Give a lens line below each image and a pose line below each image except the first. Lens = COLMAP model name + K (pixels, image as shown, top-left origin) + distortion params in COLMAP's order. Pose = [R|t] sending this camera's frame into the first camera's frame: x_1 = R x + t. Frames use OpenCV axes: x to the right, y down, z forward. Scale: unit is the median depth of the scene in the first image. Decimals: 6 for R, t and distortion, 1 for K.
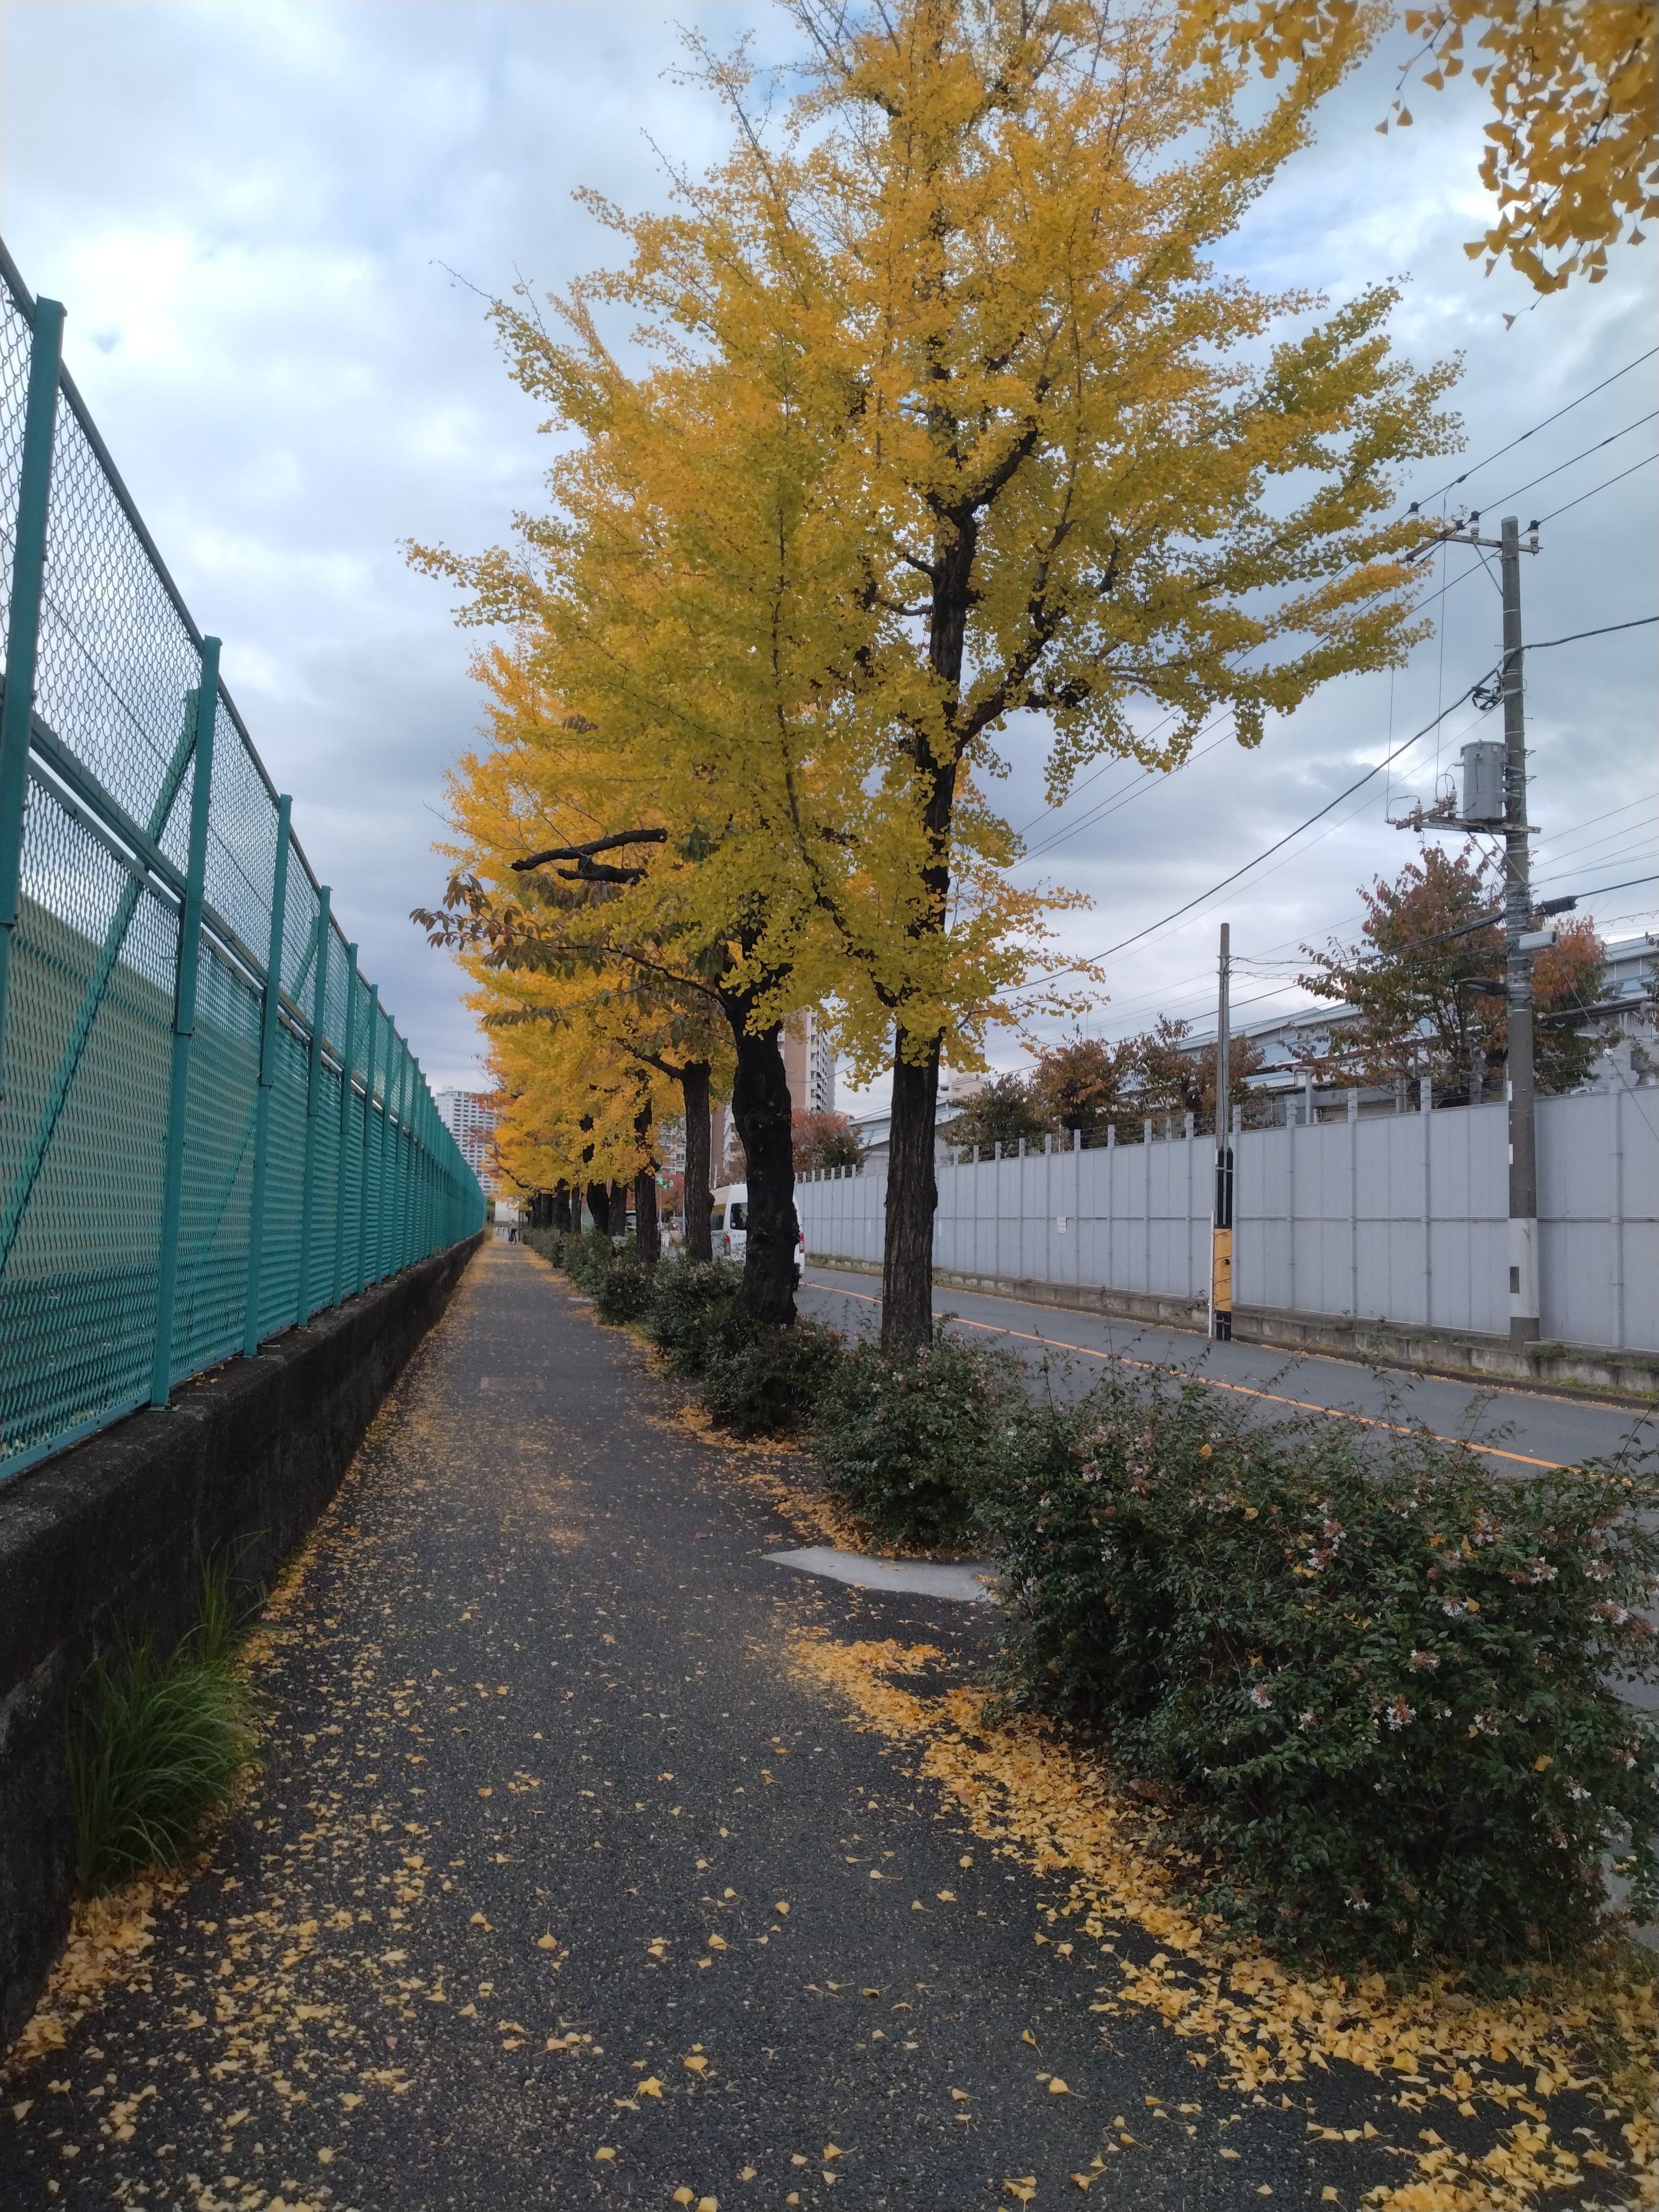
lens RADIAL K [[1495.2, 0, 829.3], [0, 1495.2, 1155.3], [0, 0, 1]] dist [0.007276, 0.001188]
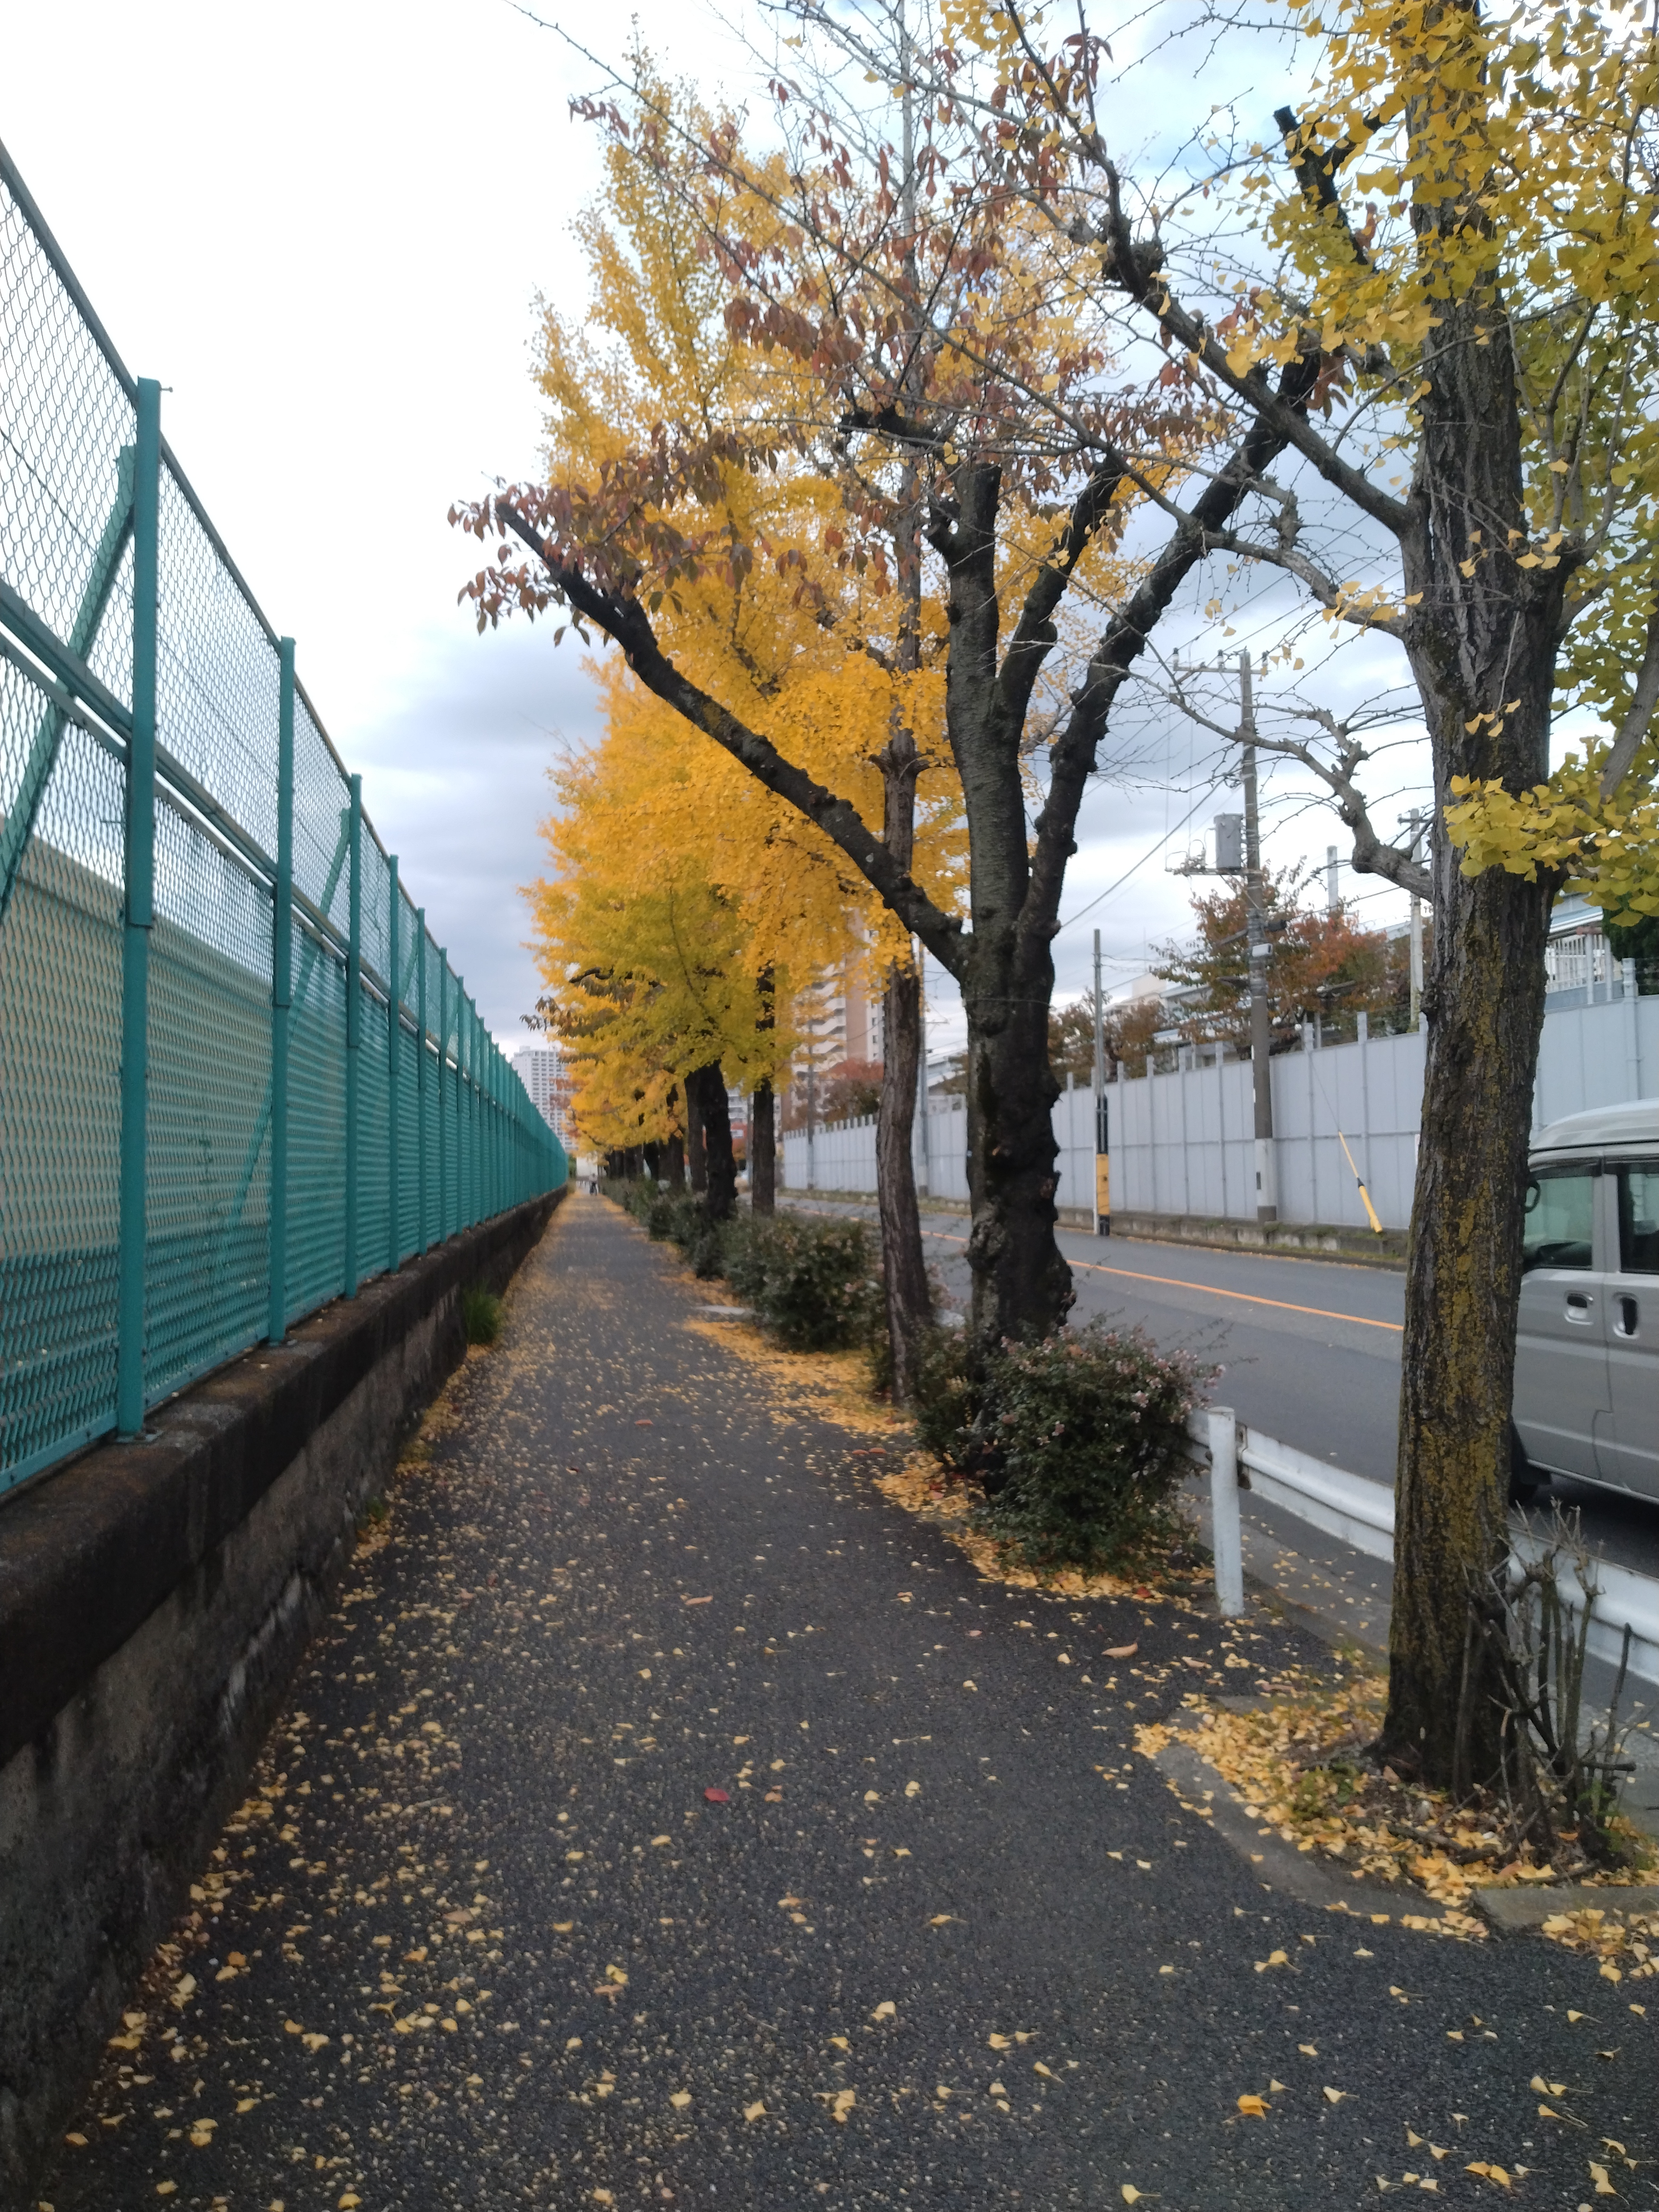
lens RADIAL K [[1534.4, 0, 829.5], [0, 1534.4, 1106.0], [0, 0, 1]] dist [-0.003421, -0.000293]
pose [[0.997295, -0.047773, -0.055864, 0.096739], [0.048124, 0.998829, 0.004964, -0.014015], [0.055562, -0.007639, 0.998426, -0.409866]]
